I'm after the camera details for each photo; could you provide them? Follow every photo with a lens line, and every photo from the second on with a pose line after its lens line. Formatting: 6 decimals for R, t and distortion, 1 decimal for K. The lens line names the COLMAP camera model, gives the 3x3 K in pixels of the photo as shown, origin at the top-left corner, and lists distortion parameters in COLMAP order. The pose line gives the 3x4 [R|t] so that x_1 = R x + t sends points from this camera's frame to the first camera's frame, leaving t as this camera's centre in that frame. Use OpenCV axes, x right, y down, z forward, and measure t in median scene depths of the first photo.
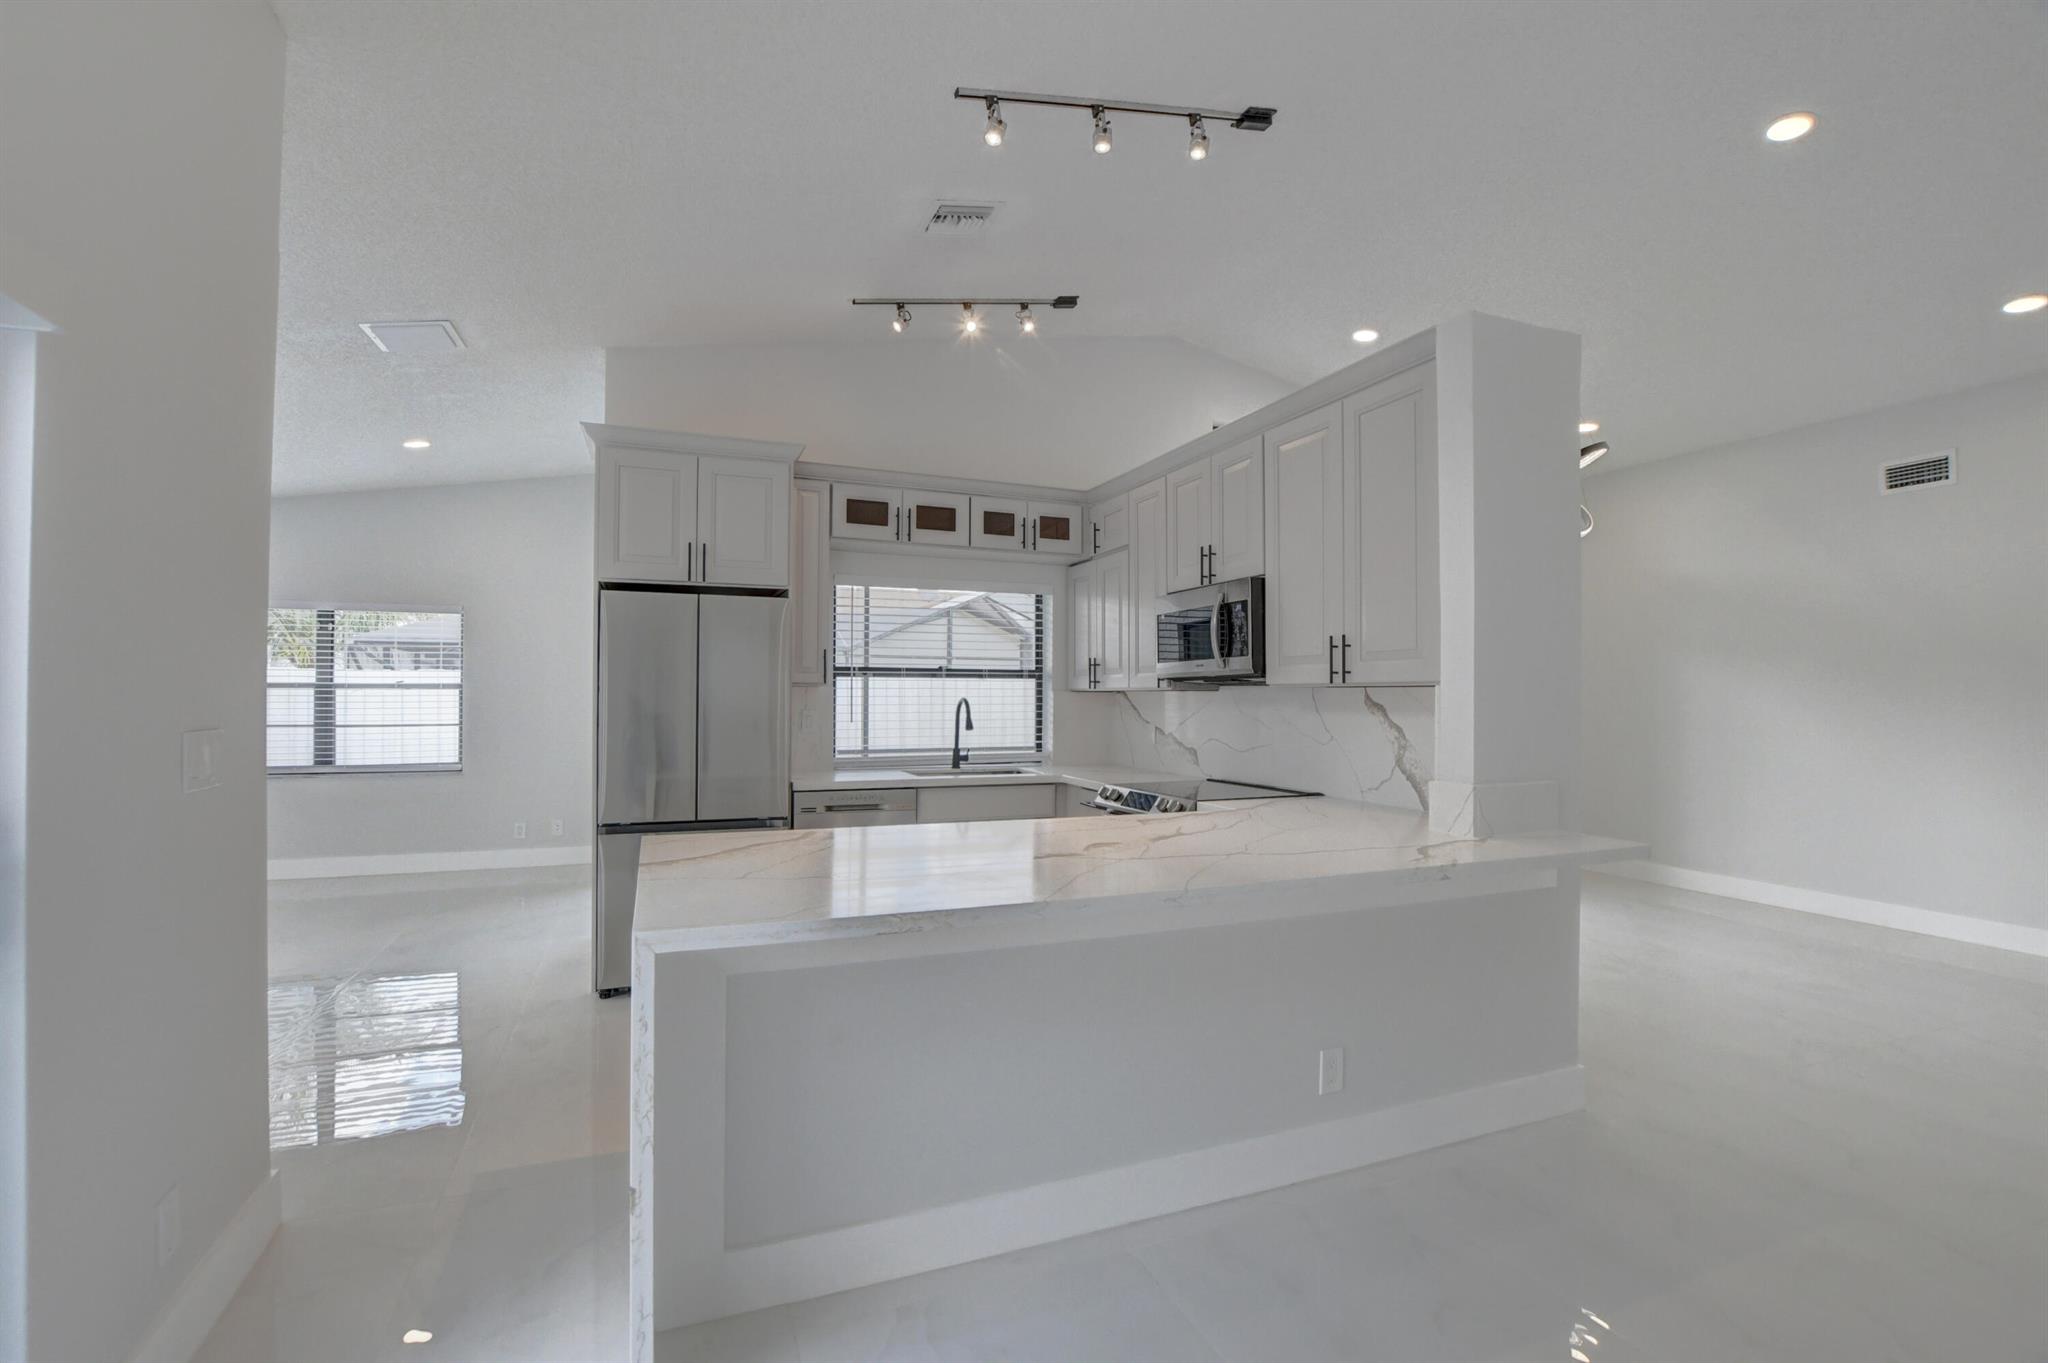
lens RADIAL K [[909.7, 0, 1016.5], [0, 909.7, 689.3], [0, 0, 1]] dist [-0.025714, 0.000465]
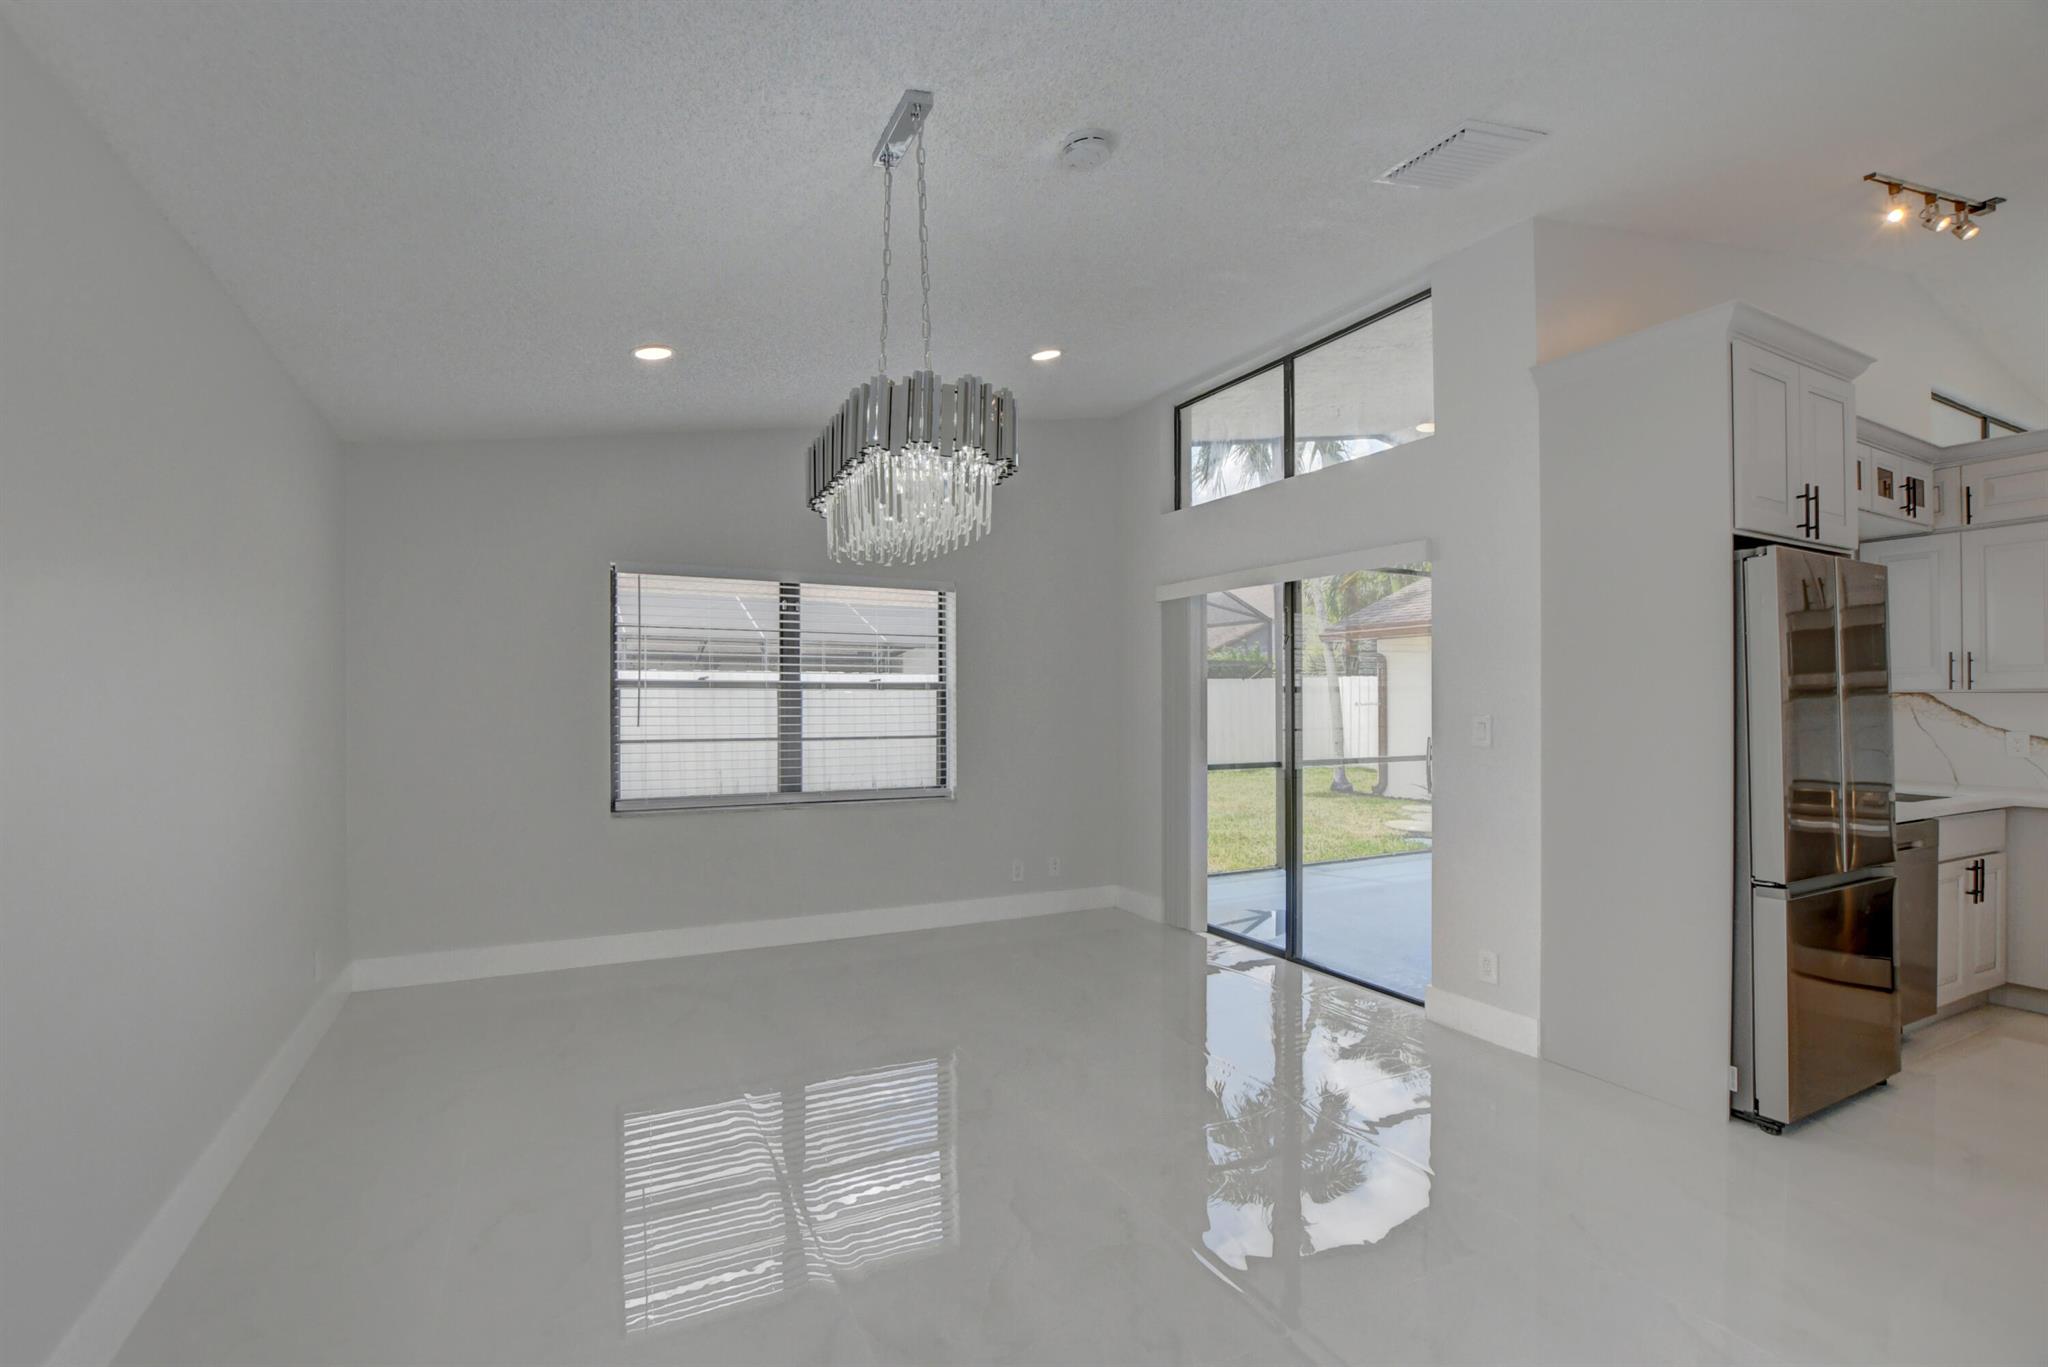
lens RADIAL K [[909.7, 0, 1002.1], [0, 909.7, 692.4], [0, 0, 1]] dist [-0.025714, 0.000465]
pose [[0.995529, 0.000622, 0.094450, -0.845414], [-0.000490, 0.999999, -0.001426, 0.003430], [-0.094451, 0.001373, 0.995529, 0.289710]]
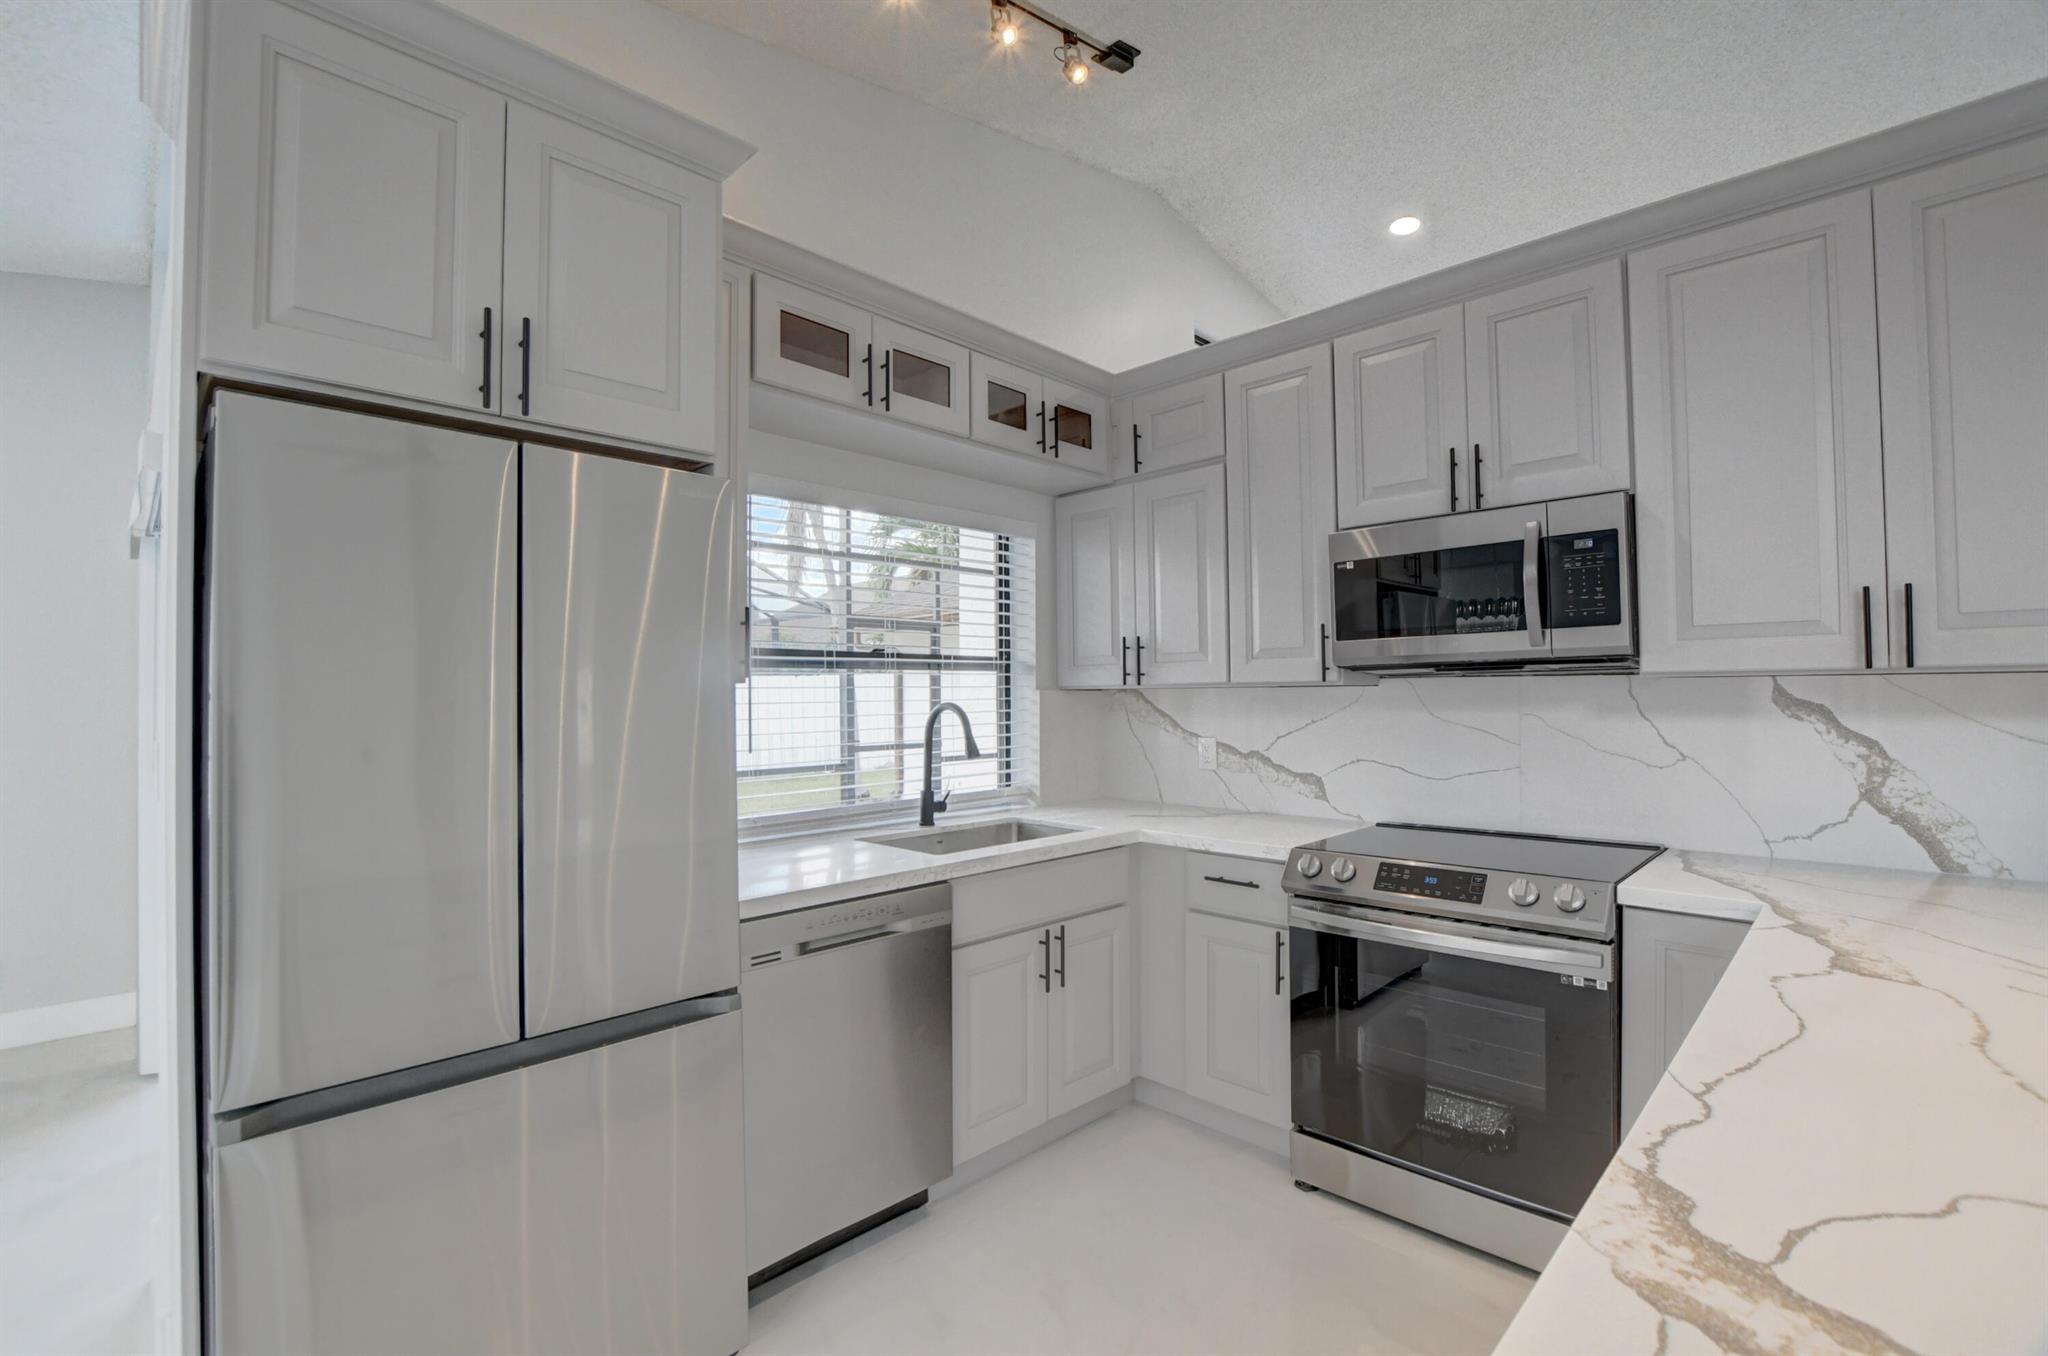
lens RADIAL K [[909.7, 0, 1002.9], [0, 909.7, 676.9], [0, 0, 1]] dist [-0.025714, 0.000465]
pose [[0.918360, -0.003564, 0.395730, -0.248144], [0.009270, 0.999879, -0.012506, 0.000655], [-0.395637, 0.015154, 0.918282, 0.450971]]
